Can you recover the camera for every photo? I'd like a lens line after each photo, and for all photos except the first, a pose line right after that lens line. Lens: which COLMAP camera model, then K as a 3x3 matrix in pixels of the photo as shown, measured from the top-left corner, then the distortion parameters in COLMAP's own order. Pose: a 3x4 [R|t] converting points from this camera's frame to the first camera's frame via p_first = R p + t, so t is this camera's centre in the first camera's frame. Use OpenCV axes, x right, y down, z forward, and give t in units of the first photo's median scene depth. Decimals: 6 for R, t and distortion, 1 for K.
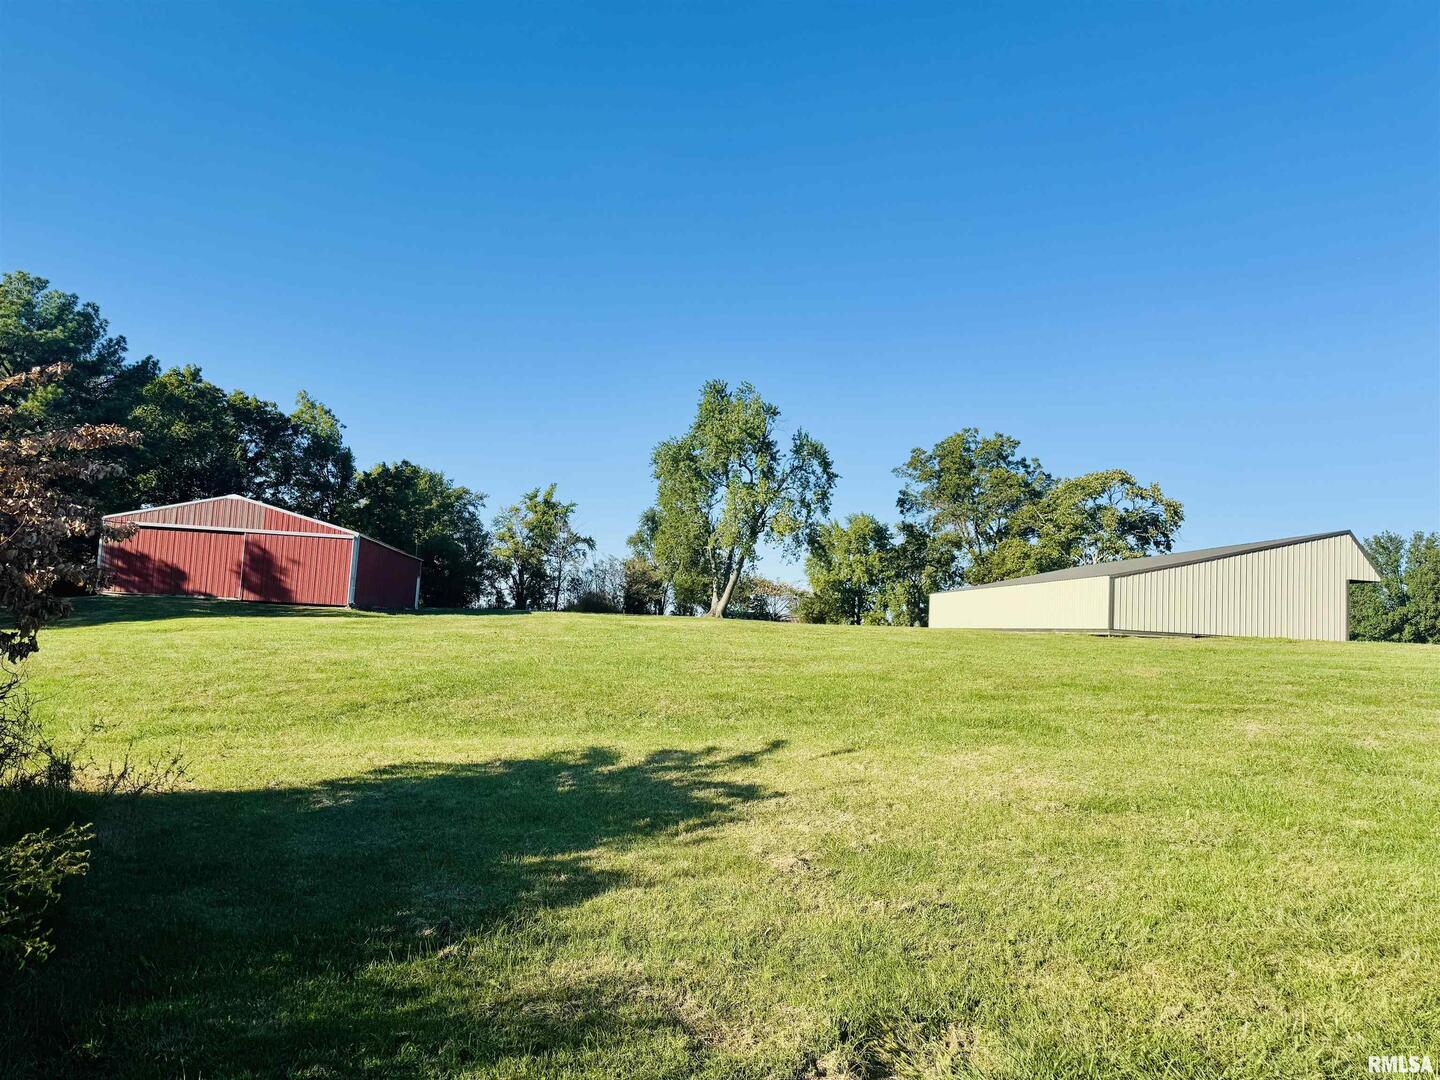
lens RADIAL K [[1018.3, 0, 716.2], [0, 1018.3, 541.9], [0, 0, 1]] dist [0.021613, -0.027235]
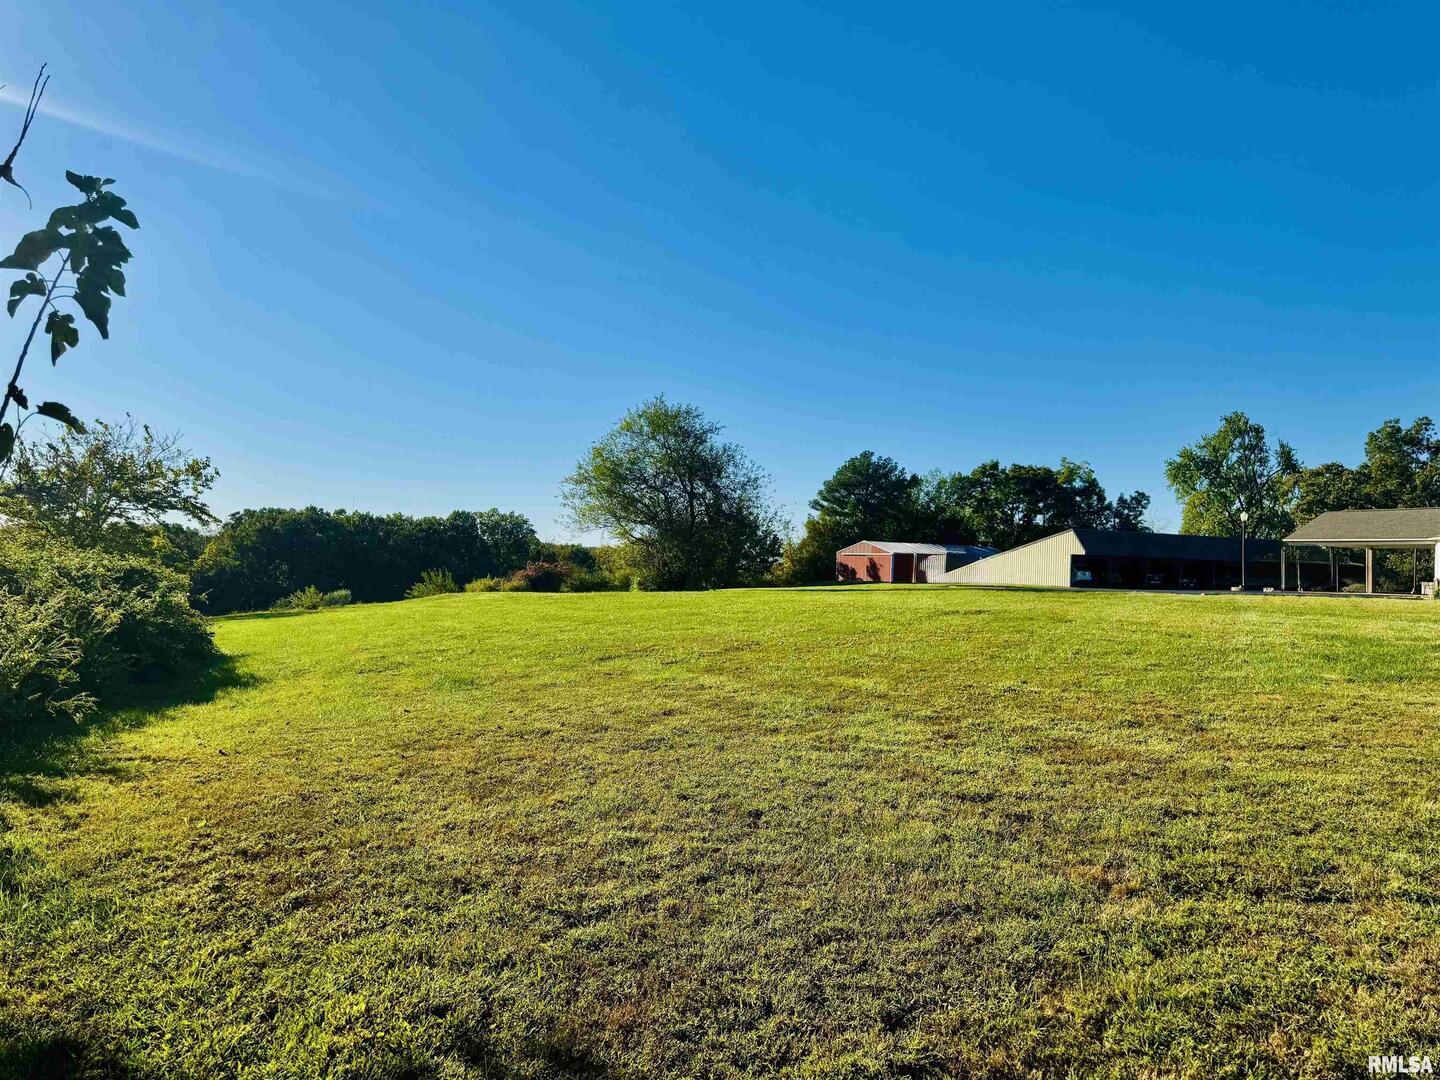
lens RADIAL K [[1018.3, 0, 716.2], [0, 1018.3, 541.9], [0, 0, 1]] dist [0.021613, -0.027235]
pose [[0.352993, -0.065665, -0.933319, 1.779196], [0.067969, 0.996698, -0.044417, 0.045770], [0.933154, -0.047758, 0.356290, -0.255291]]
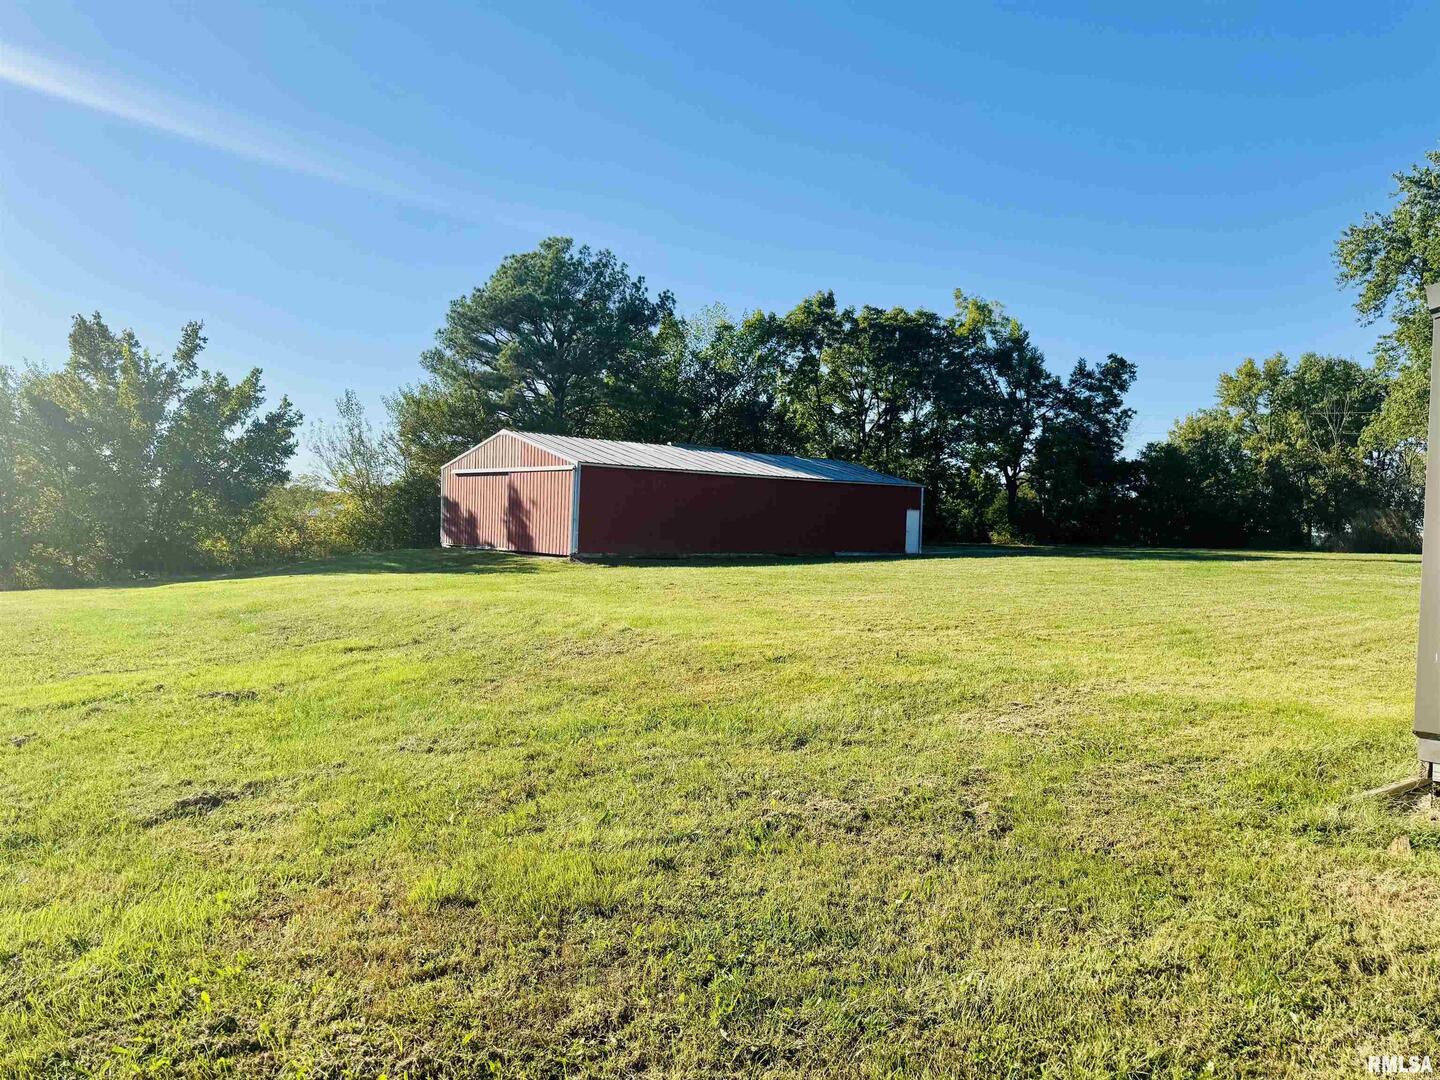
lens RADIAL K [[975.1, 0, 676.1], [0, 975.1, 542.3], [0, 0, 1]] dist [0.000691, -0.001020]
pose [[0.496819, -0.011768, -0.867774, 0.314292], [0.072042, 0.997016, 0.027724, 0.036238], [0.864859, -0.076290, 0.496185, 0.714477]]
